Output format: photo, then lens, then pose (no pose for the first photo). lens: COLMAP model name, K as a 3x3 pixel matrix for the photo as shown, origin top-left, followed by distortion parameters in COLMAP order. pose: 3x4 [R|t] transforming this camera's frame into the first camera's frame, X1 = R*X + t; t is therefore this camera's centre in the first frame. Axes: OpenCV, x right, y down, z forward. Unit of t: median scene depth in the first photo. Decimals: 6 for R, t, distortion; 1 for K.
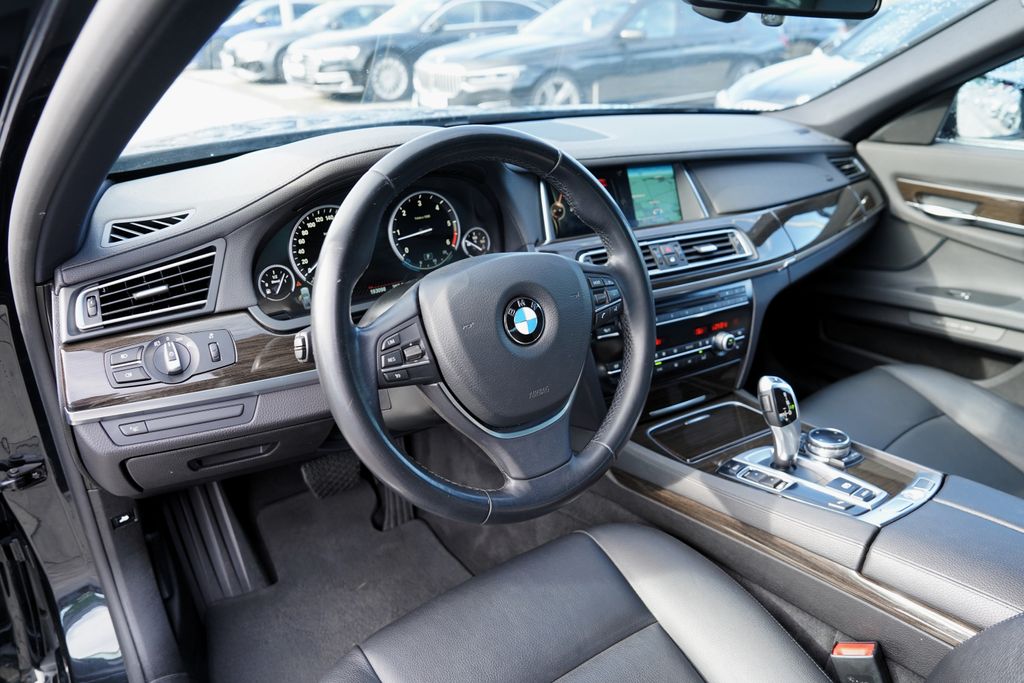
lens RADIAL K [[713.9, 0, 512.8], [0, 713.9, 336.3], [0, 0, 1]] dist [-0.077586, 0.000277]
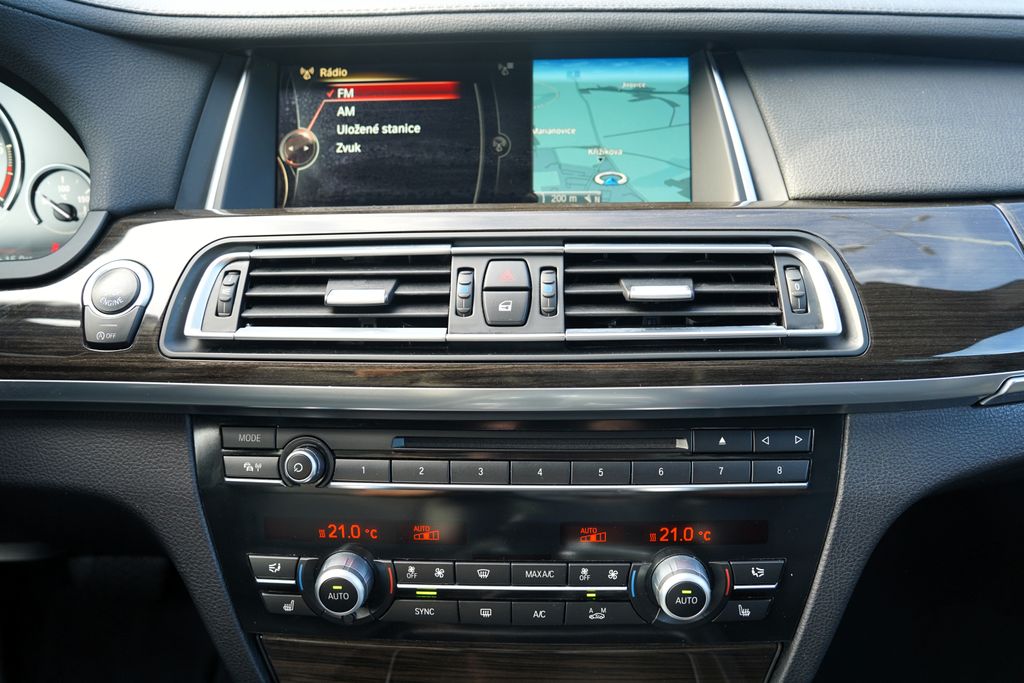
lens RADIAL K [[755.4, 0, 505.5], [0, 755.4, 325.8], [0, 0, 1]] dist [-0.055772, 0.000860]
pose [[0.834905, 0.167265, -0.524363, 0.404137], [-0.184865, 0.982579, 0.019082, -0.103950], [0.518420, 0.081004, 0.851281, 0.689111]]
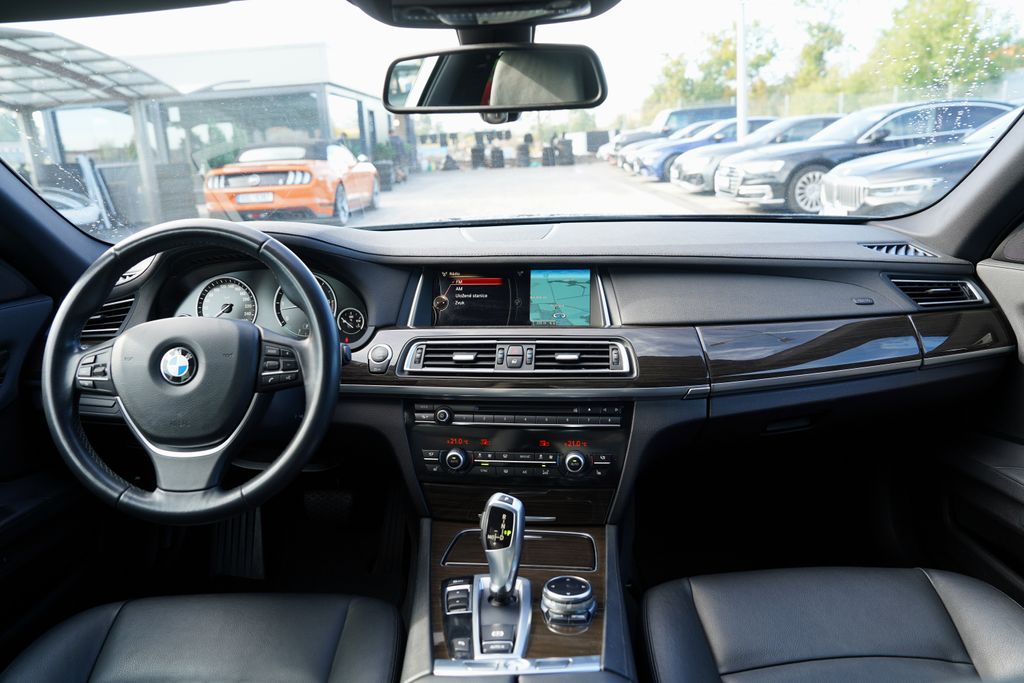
lens RADIAL K [[713.9, 0, 492.4], [0, 713.9, 333.0], [0, 0, 1]] dist [-0.077586, 0.000277]
pose [[0.772944, 0.109431, -0.624965, 0.791886], [-0.204601, 0.975383, -0.082257, -0.058371], [0.600579, 0.191449, 0.776307, 0.215848]]
